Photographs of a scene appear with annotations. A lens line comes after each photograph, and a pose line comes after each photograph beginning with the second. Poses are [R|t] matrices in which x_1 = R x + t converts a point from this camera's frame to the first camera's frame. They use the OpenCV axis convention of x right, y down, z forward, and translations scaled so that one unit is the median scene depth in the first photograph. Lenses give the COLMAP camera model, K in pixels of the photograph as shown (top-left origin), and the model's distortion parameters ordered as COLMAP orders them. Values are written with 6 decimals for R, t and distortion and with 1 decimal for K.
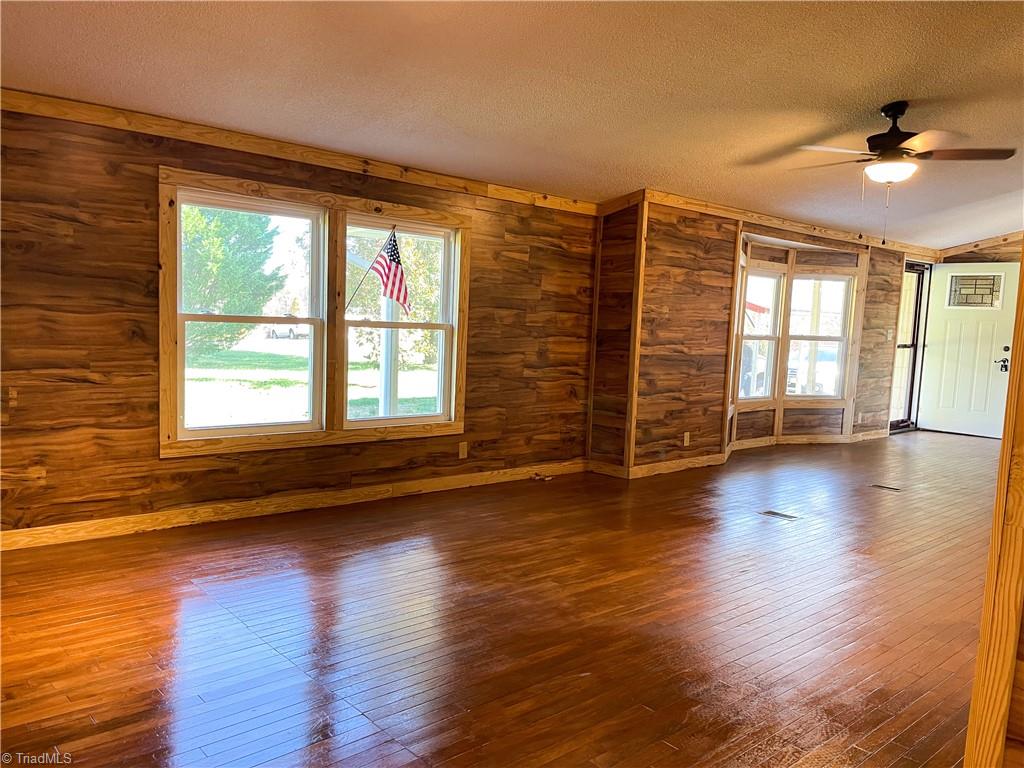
lens RADIAL K [[776.2, 0, 508.6], [0, 776.2, 385.4], [0, 0, 1]] dist [0.039787, -0.020867]
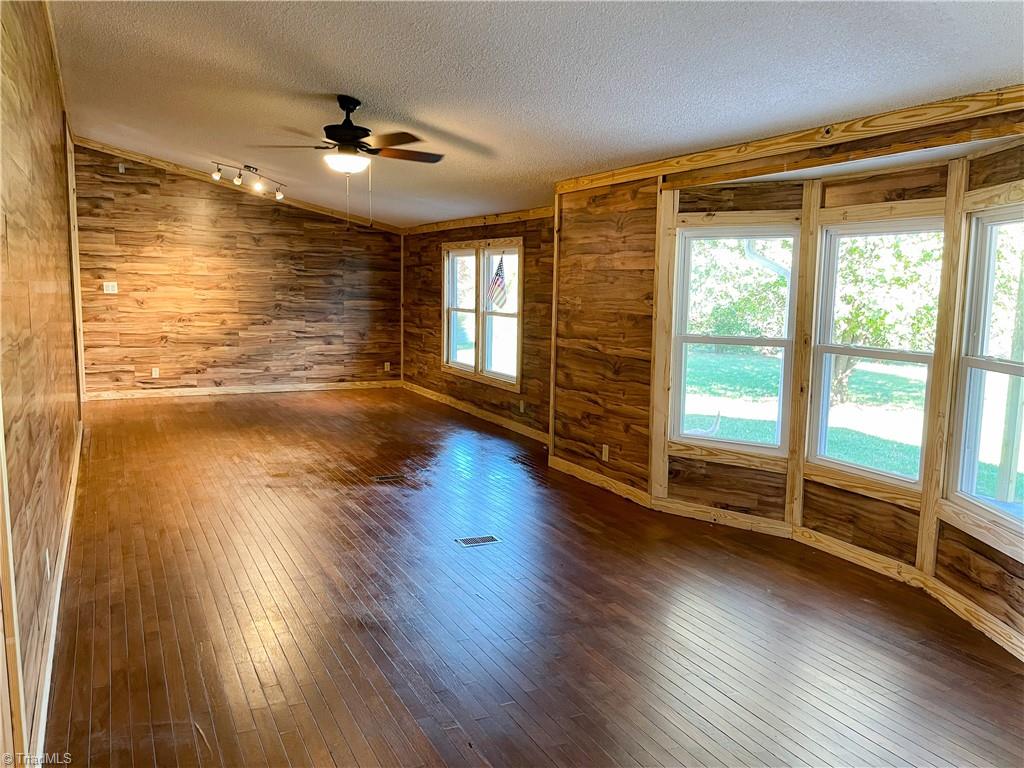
lens RADIAL K [[776.2, 0, 509.8], [0, 776.2, 385.2], [0, 0, 1]] dist [0.039787, -0.020867]
pose [[-0.244818, 0.078240, -0.966407, 1.095771], [-0.114272, 0.987464, 0.108893, -0.086696], [0.962811, 0.137092, -0.232809, 1.113459]]
